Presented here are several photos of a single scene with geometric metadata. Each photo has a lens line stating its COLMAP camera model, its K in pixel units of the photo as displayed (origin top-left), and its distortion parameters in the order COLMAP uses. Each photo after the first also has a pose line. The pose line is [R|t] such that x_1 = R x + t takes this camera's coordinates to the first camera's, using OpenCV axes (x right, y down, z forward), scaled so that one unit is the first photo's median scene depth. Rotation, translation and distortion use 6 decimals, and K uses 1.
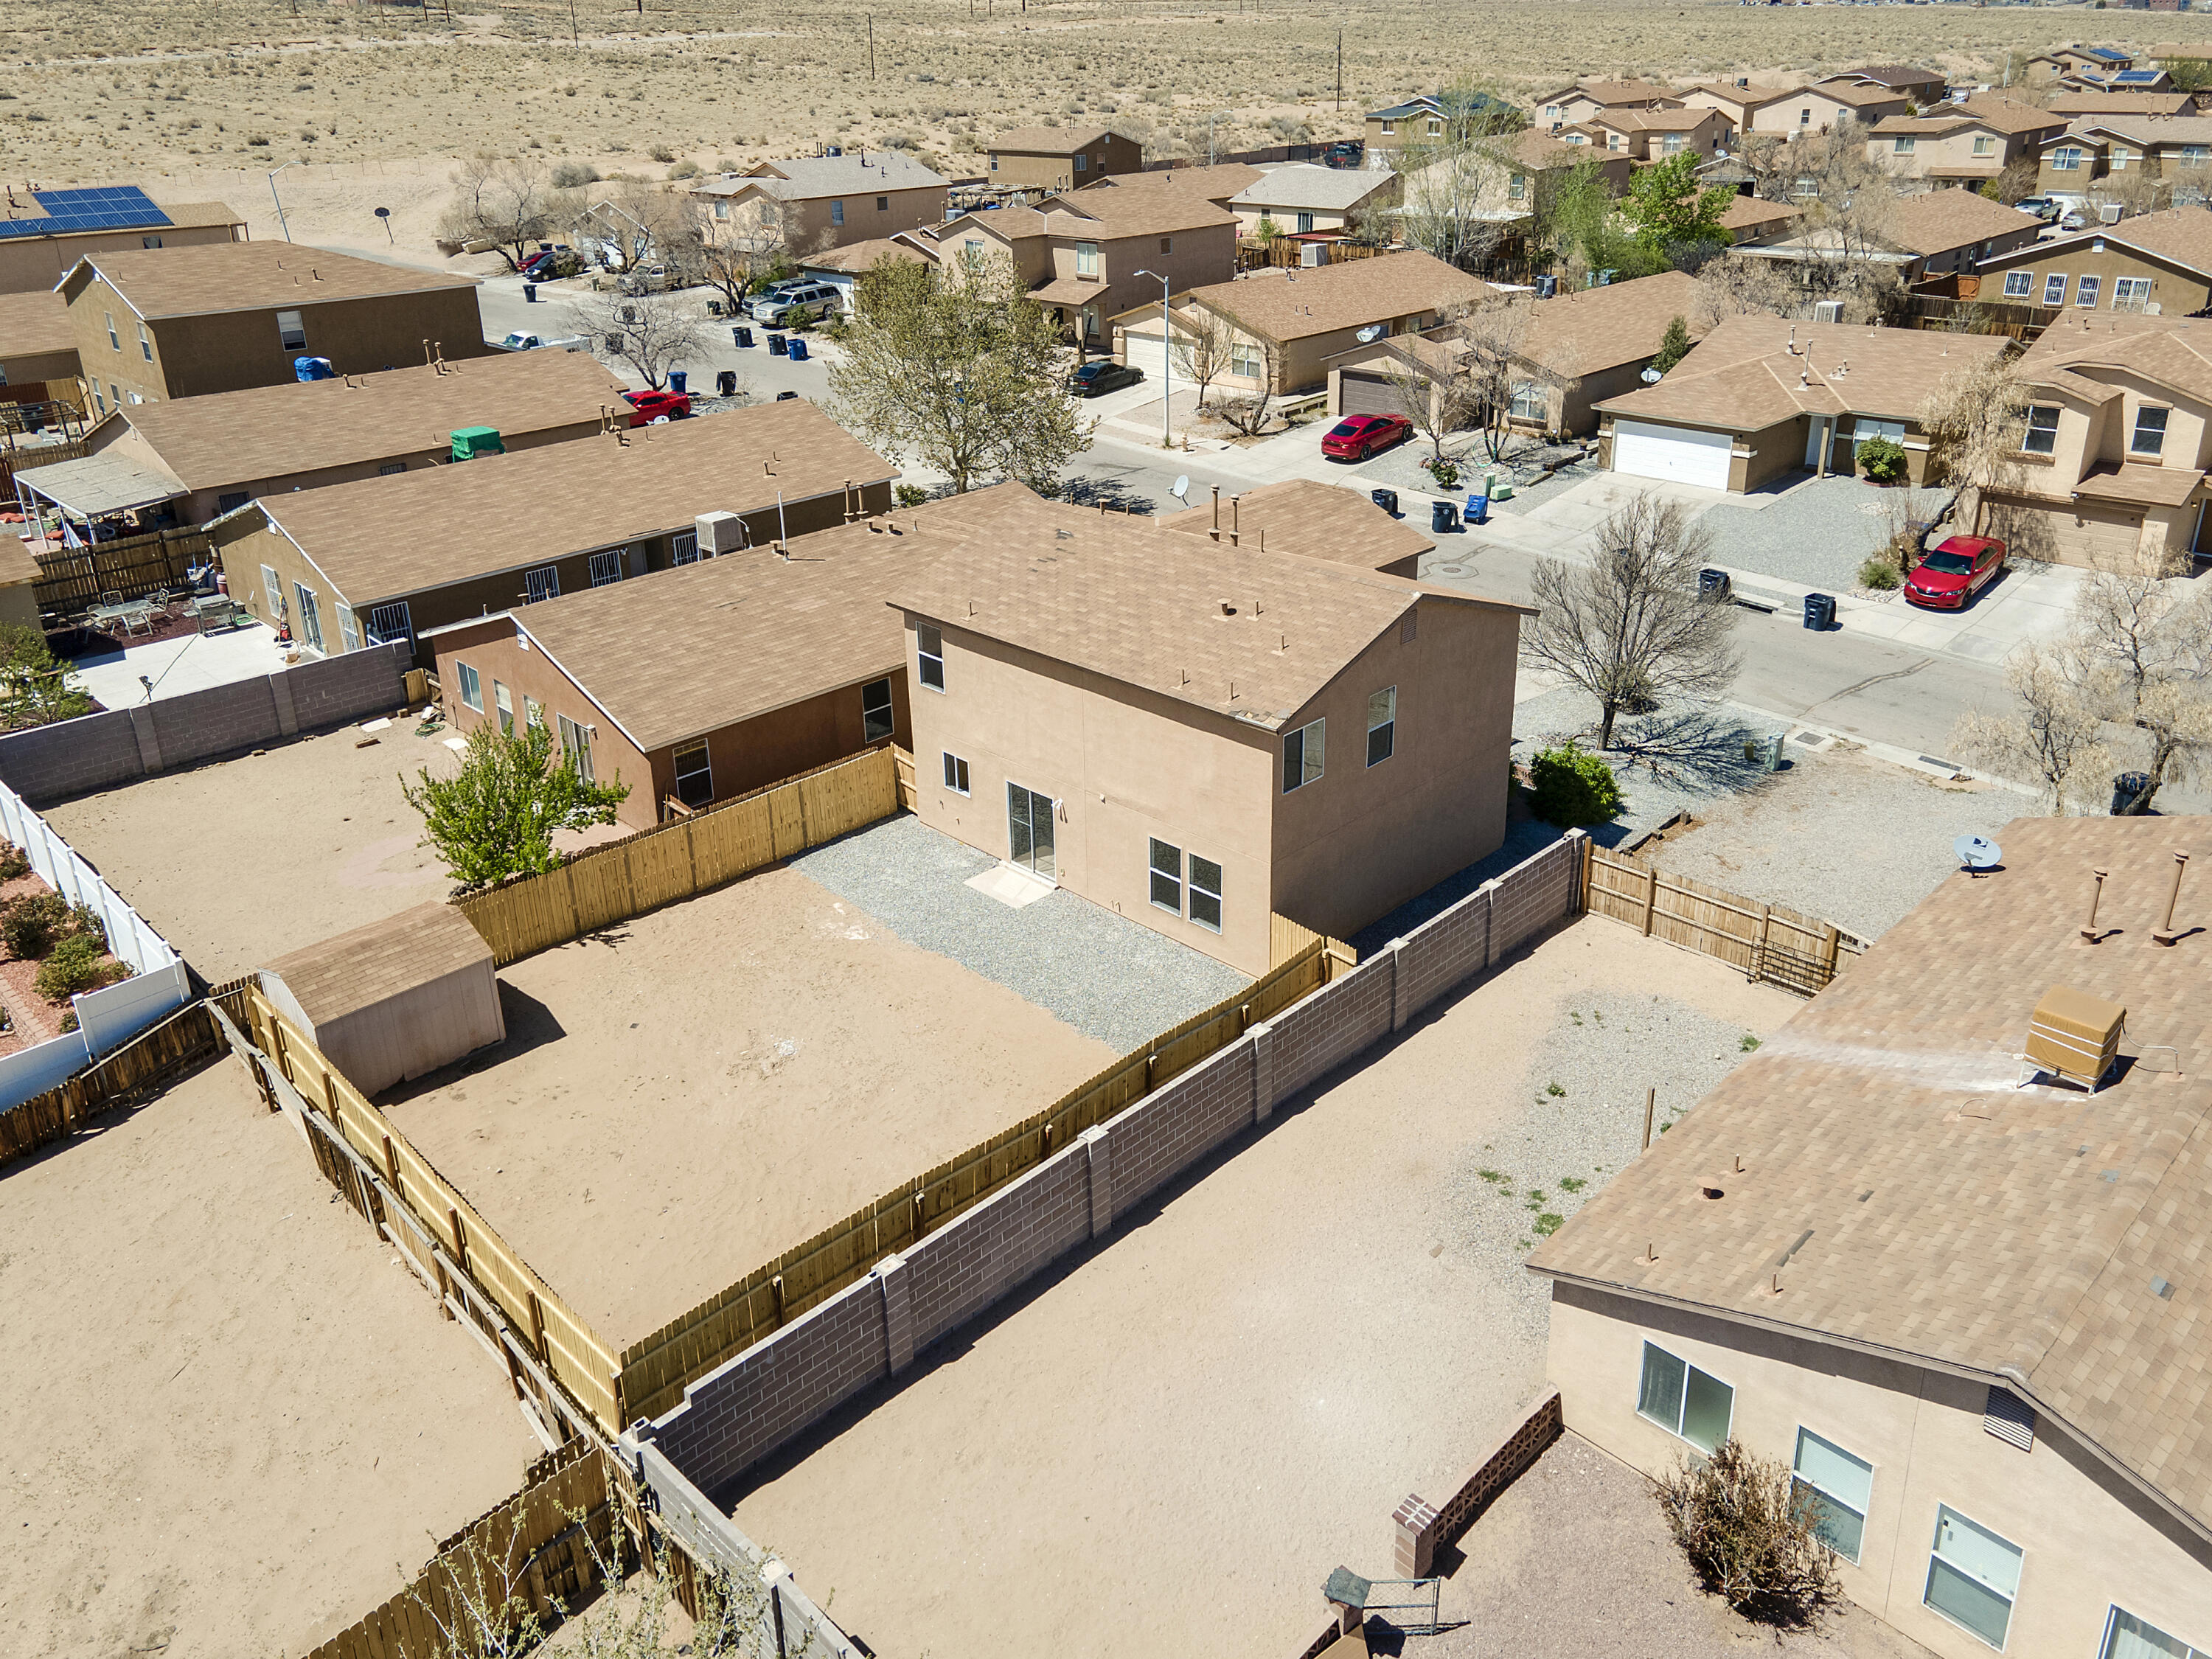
lens RADIAL K [[1636.0, 0, 1124.3], [0, 1636.0, 823.2], [0, 0, 1]] dist [0.025103, 0.010081]
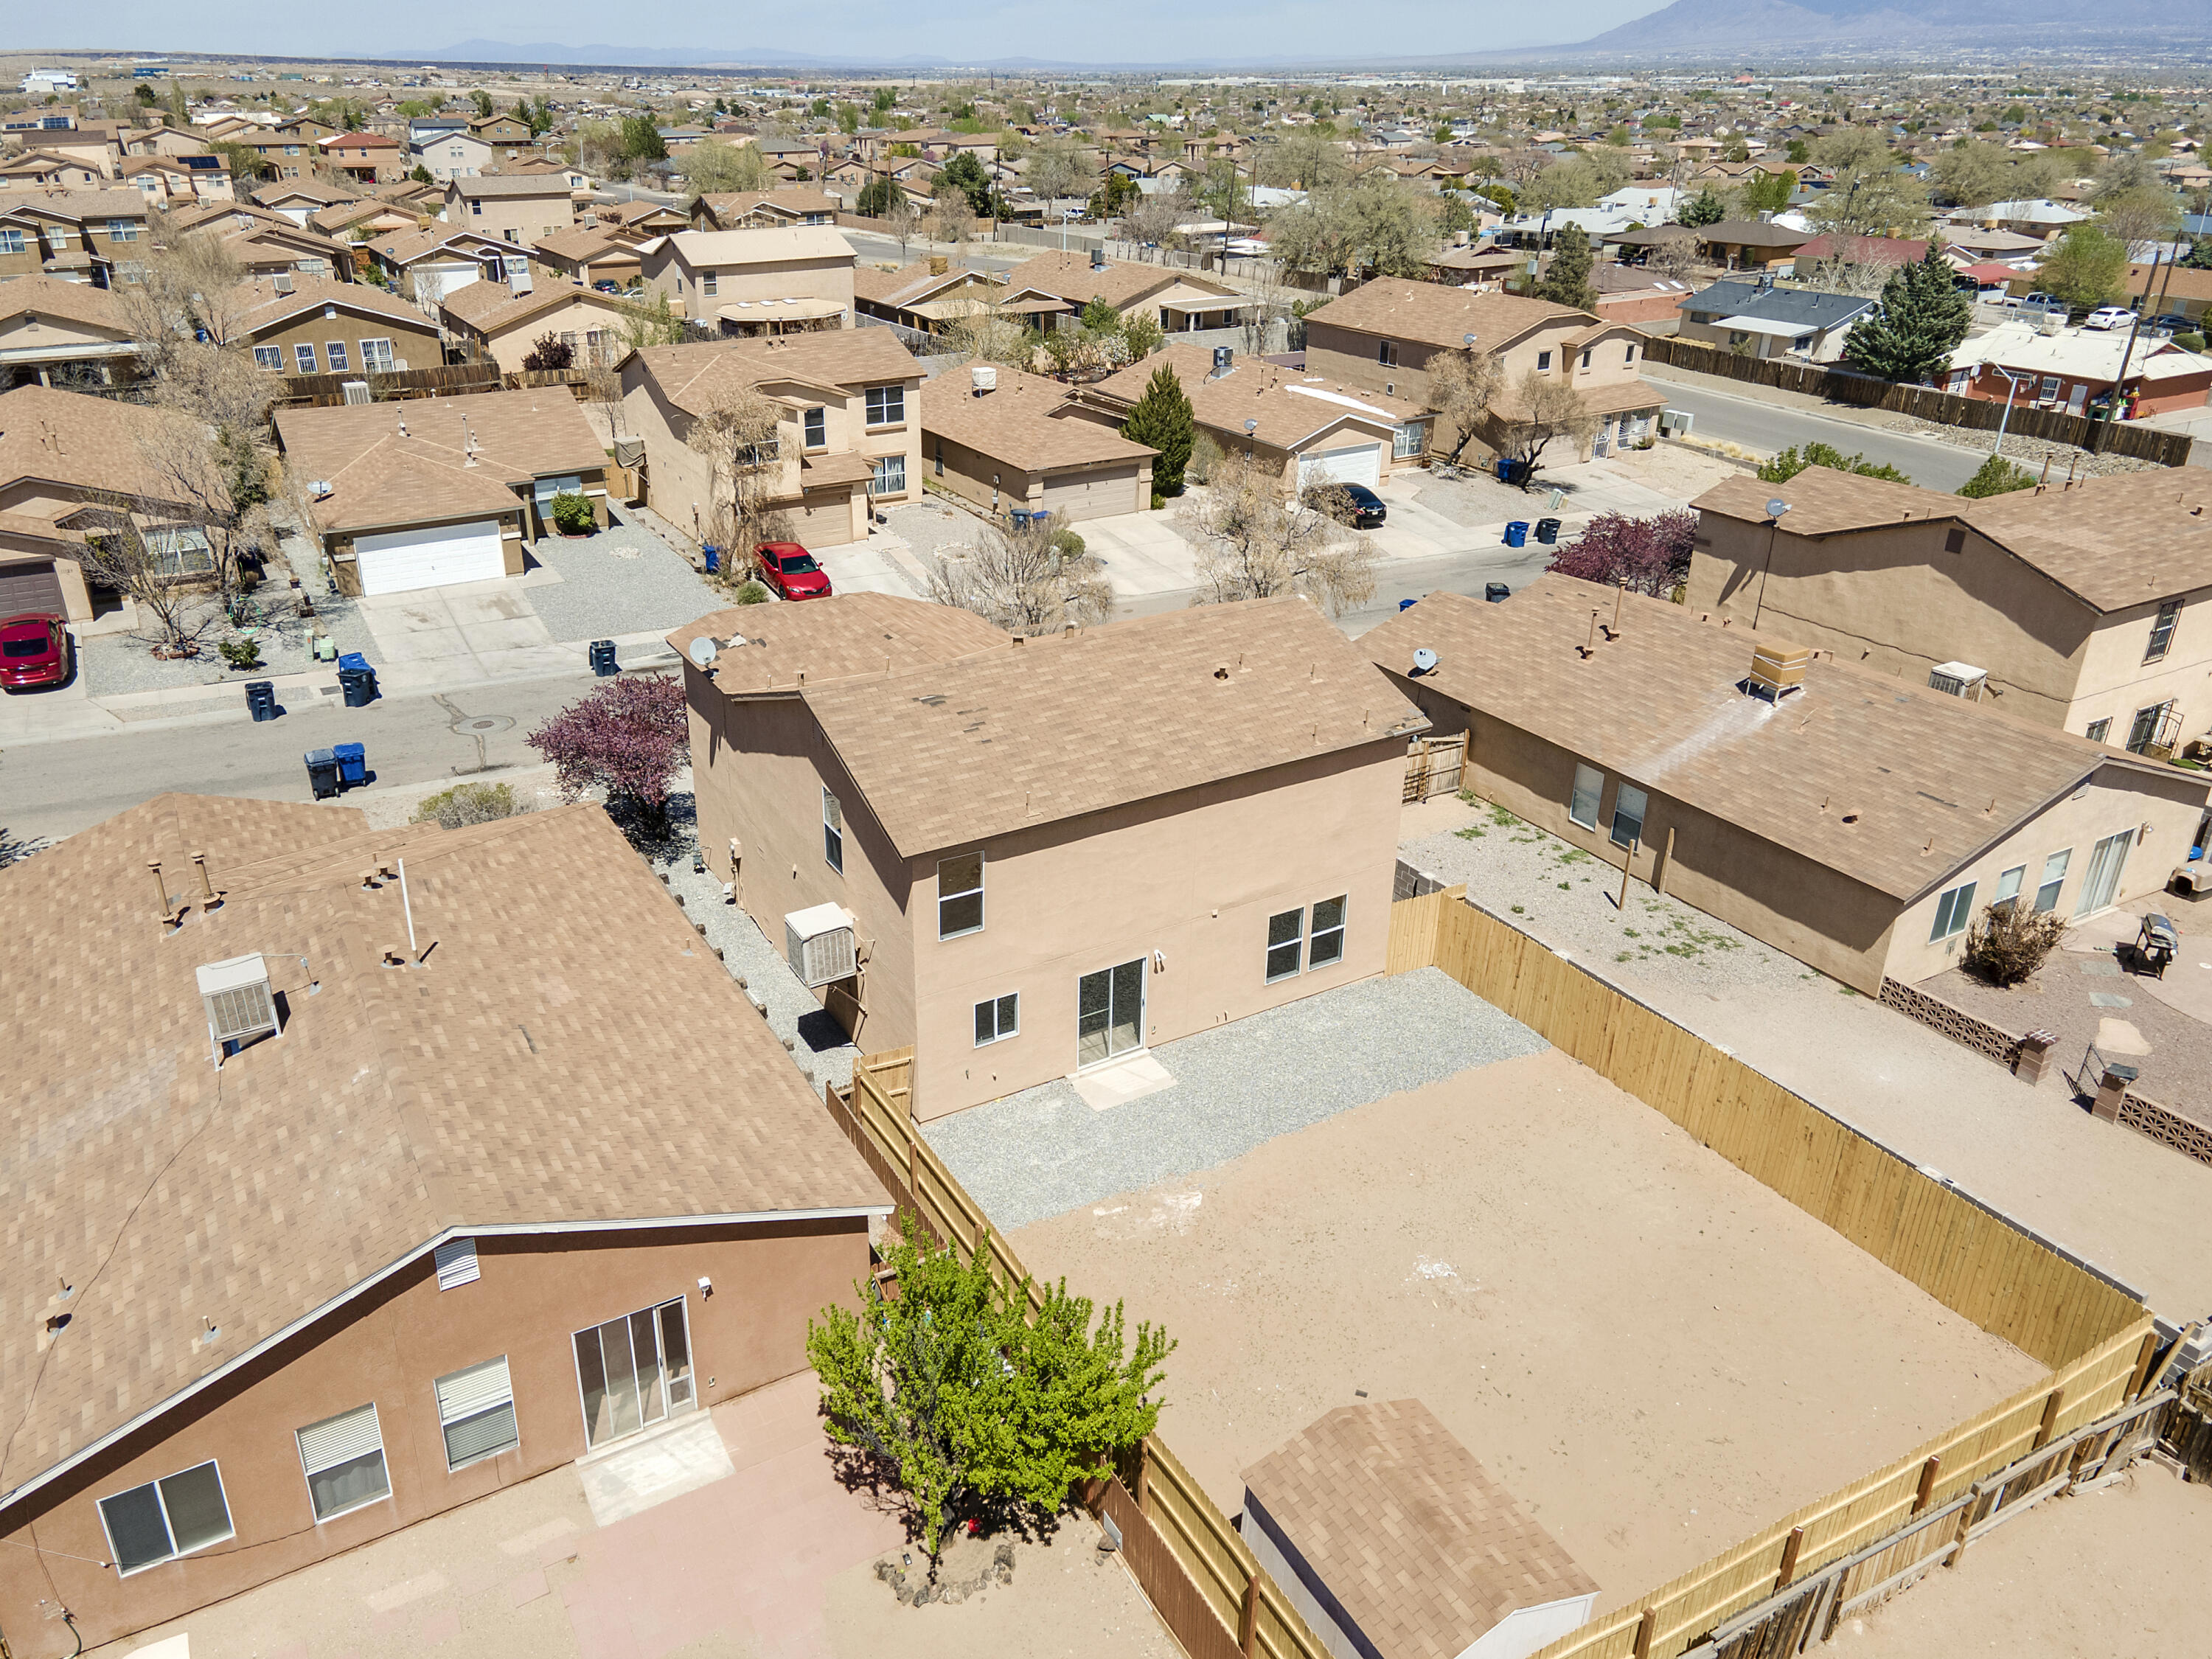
lens RADIAL K [[1636.0, 0, 1109.9], [0, 1636.0, 864.4], [0, 0, 1]] dist [0.025103, 0.010081]
pose [[0.268942, -0.405435, 0.873666, -0.505418], [0.423752, 0.864387, 0.270684, -0.192017], [-0.864931, 0.297419, 0.404273, 0.413796]]
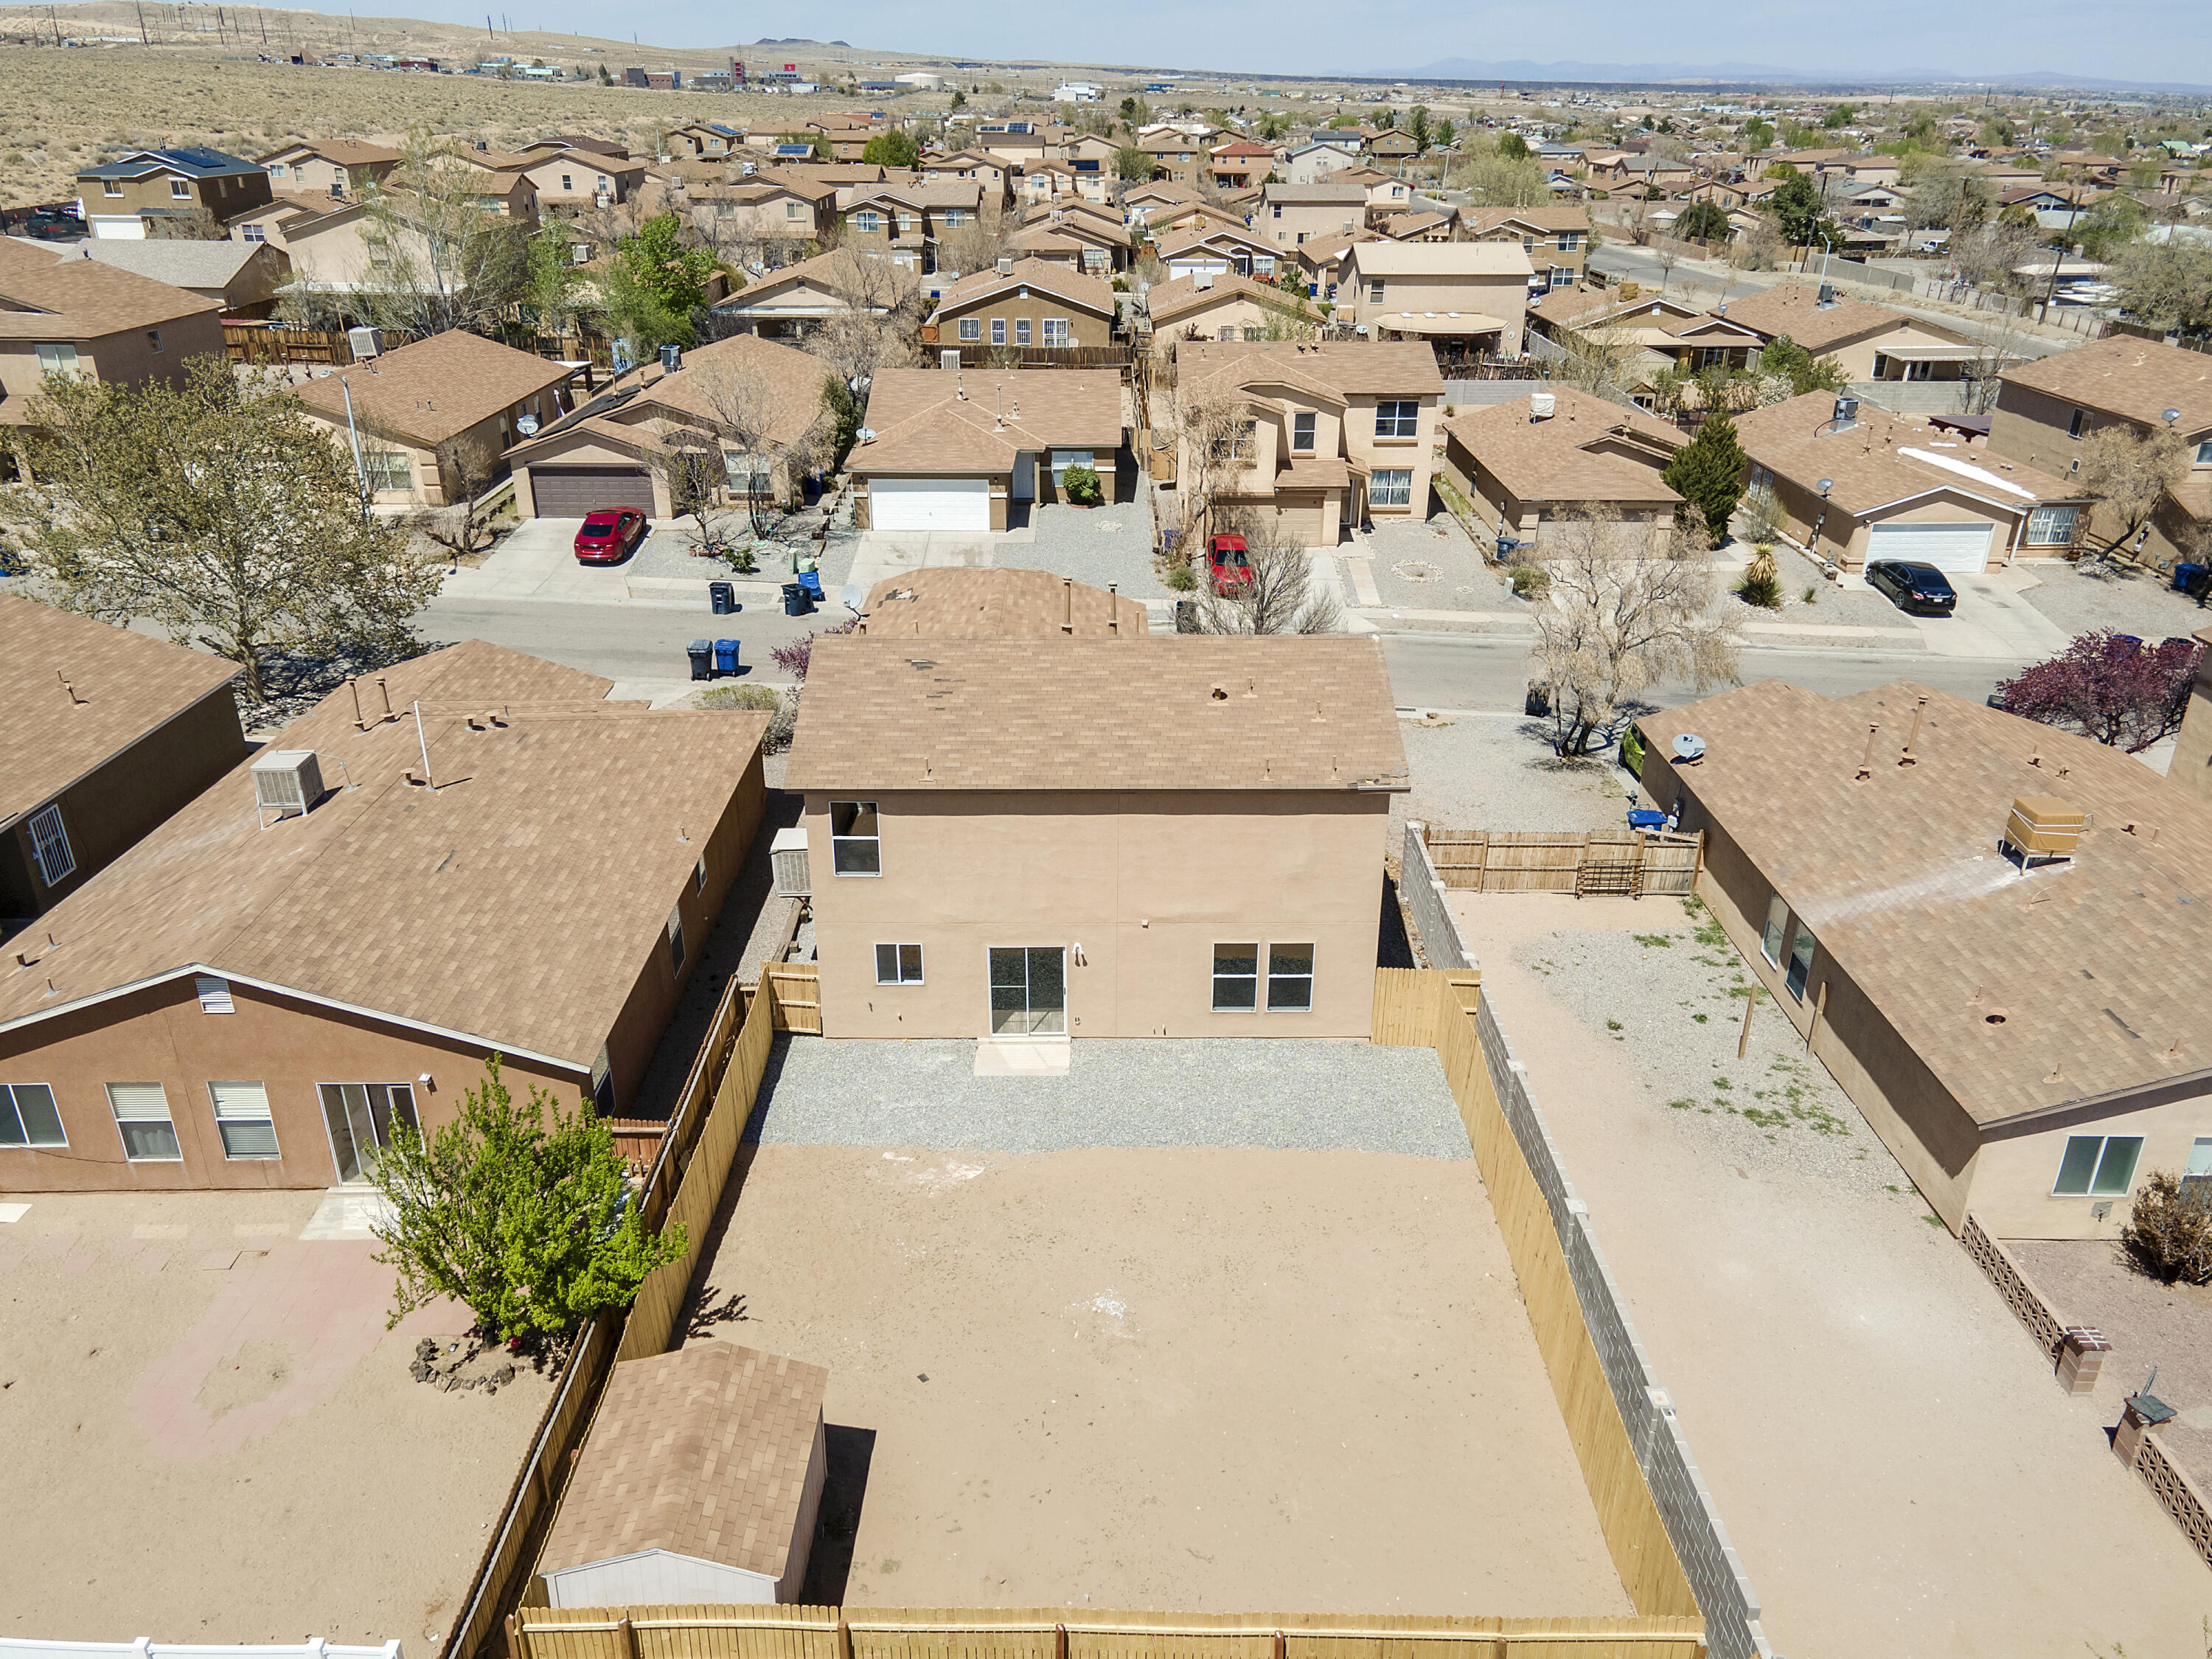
lens RADIAL K [[1636.0, 0, 1124.7], [0, 1636.0, 845.5], [0, 0, 1]] dist [0.025103, 0.010081]
pose [[0.701863, -0.276579, 0.656423, -0.380508], [0.290431, 0.952576, 0.090826, -0.089096], [-0.650413, 0.126898, 0.748905, 0.191320]]
